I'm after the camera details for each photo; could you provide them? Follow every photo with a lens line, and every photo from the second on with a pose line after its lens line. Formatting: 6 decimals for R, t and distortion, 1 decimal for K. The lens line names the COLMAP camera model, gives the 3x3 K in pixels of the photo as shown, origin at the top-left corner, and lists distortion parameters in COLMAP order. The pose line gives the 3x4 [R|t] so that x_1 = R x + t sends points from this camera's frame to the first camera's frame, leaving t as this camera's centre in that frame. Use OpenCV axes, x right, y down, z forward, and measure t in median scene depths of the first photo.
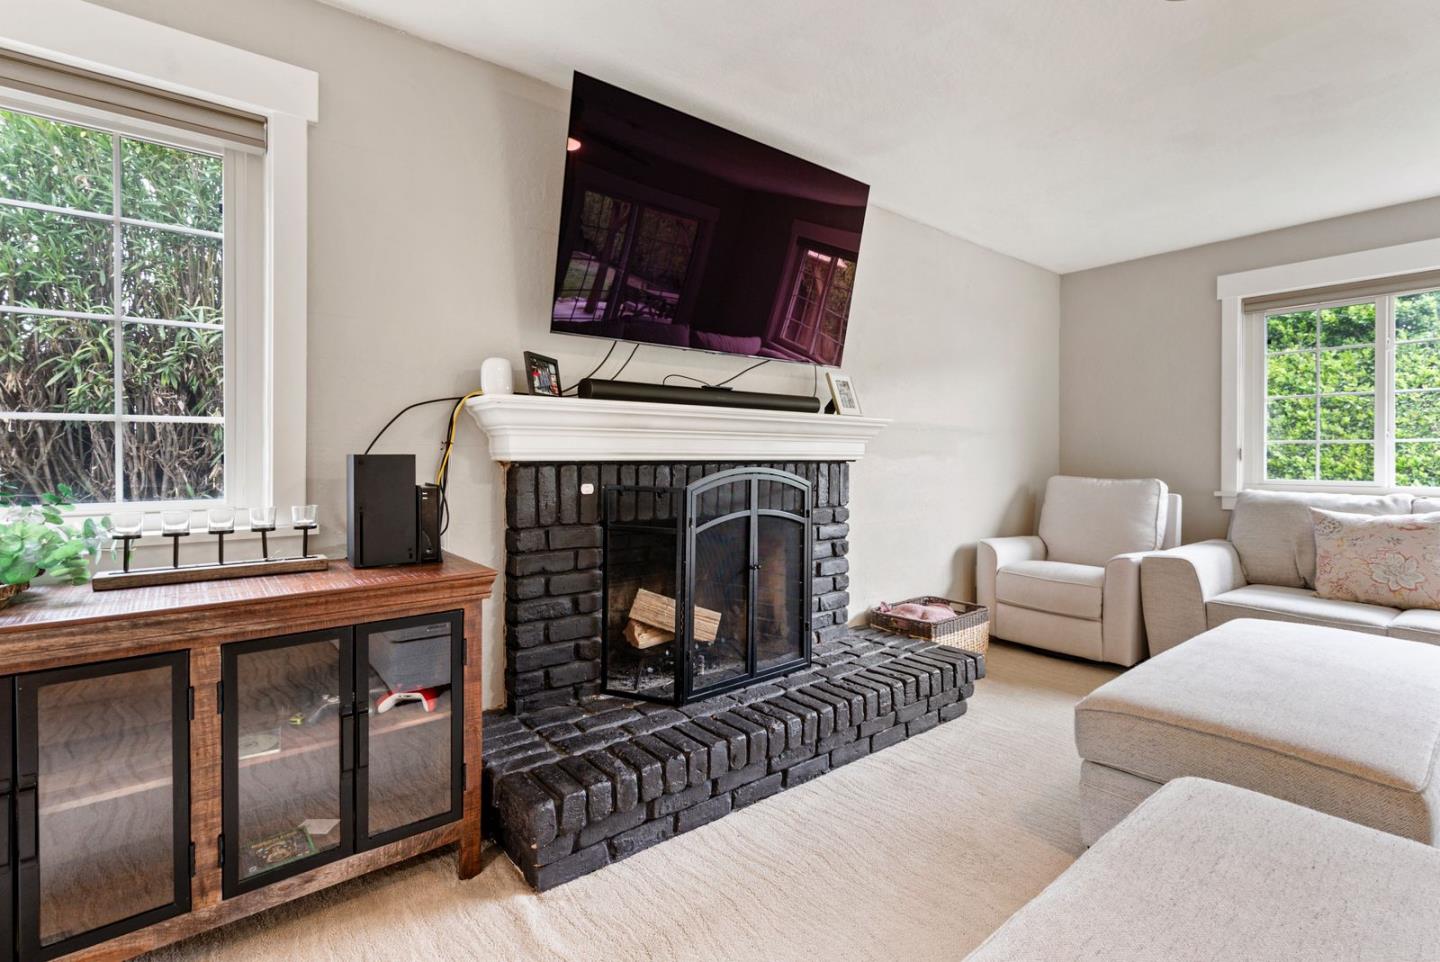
lens RADIAL K [[658.4, 0, 733.7], [0, 658.4, 454.3], [0, 0, 1]] dist [-0.010163, 0.004282]
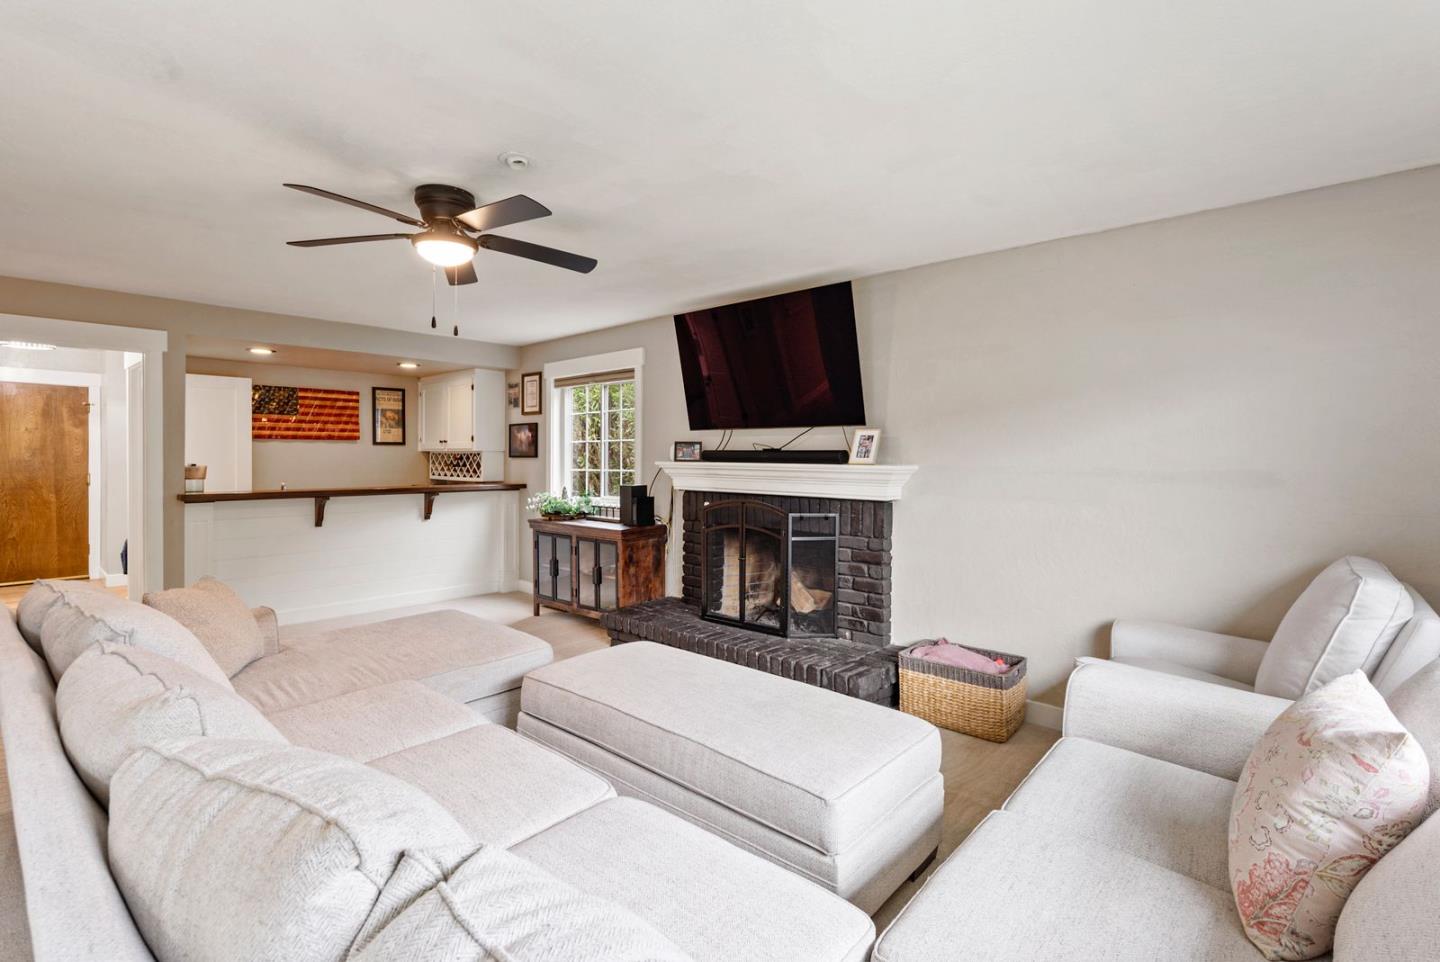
lens RADIAL K [[658.4, 0, 719.3], [0, 658.4, 474.0], [0, 0, 1]] dist [-0.010163, 0.004282]
pose [[0.167851, 0.025596, -0.985480, 1.336688], [-0.002208, 0.999670, 0.025589, -0.071232], [0.985810, -0.002119, 0.167852, 0.519903]]
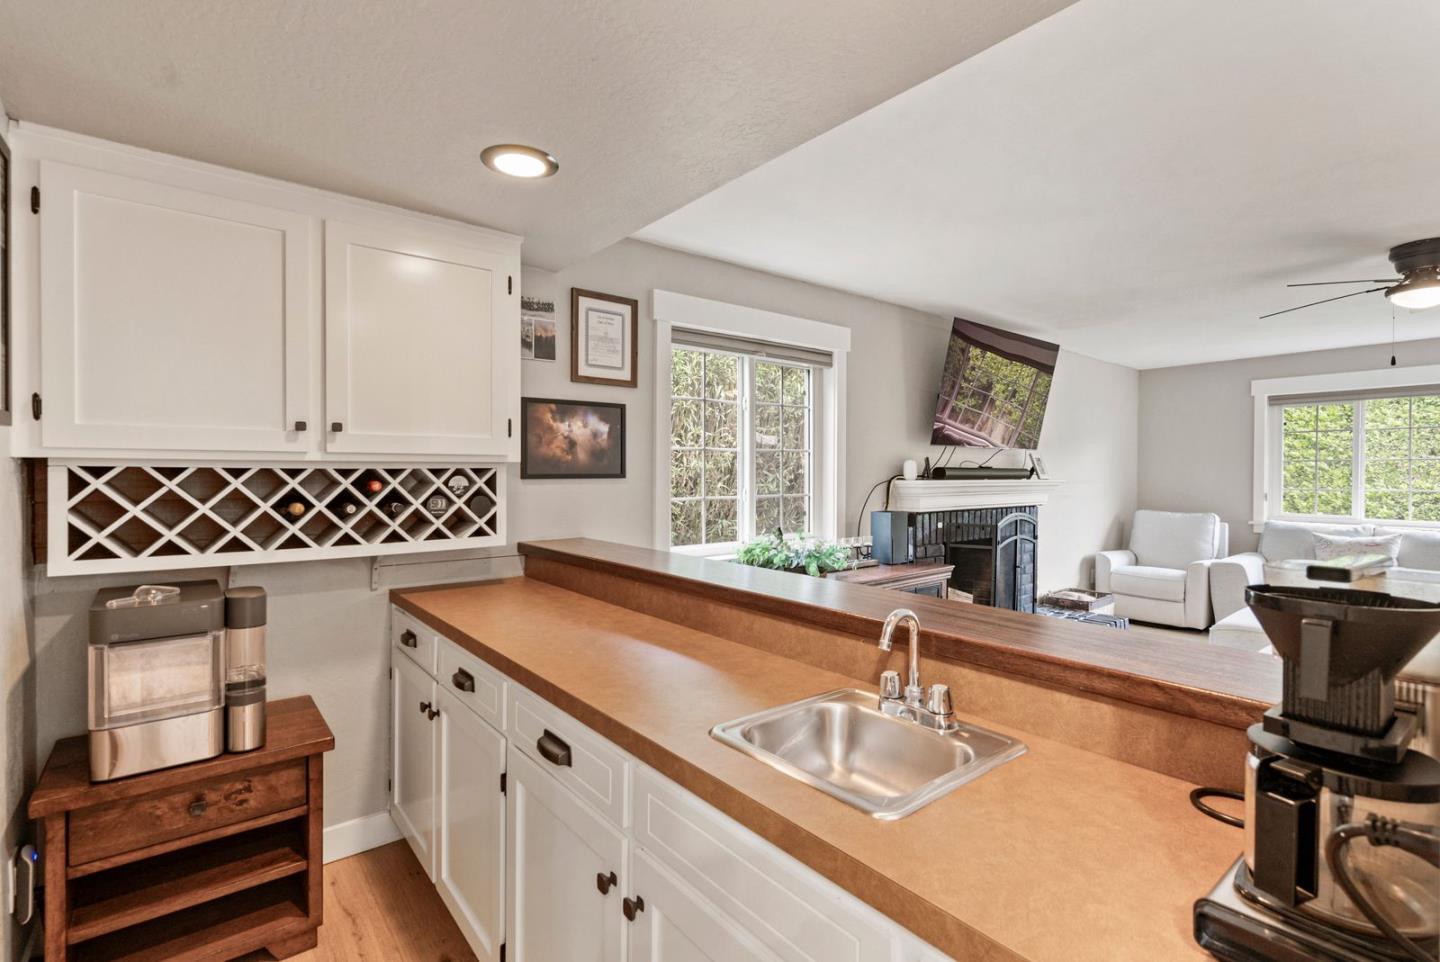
lens RADIAL K [[658.4, 0, 715.7], [0, 658.4, 479.3], [0, 0, 1]] dist [-0.010163, 0.004282]
pose [[0.999997, -0.001120, 0.002176, -0.652197], [0.001089, 0.999897, 0.014307, -0.080862], [-0.002192, -0.014304, 0.999895, -0.670000]]
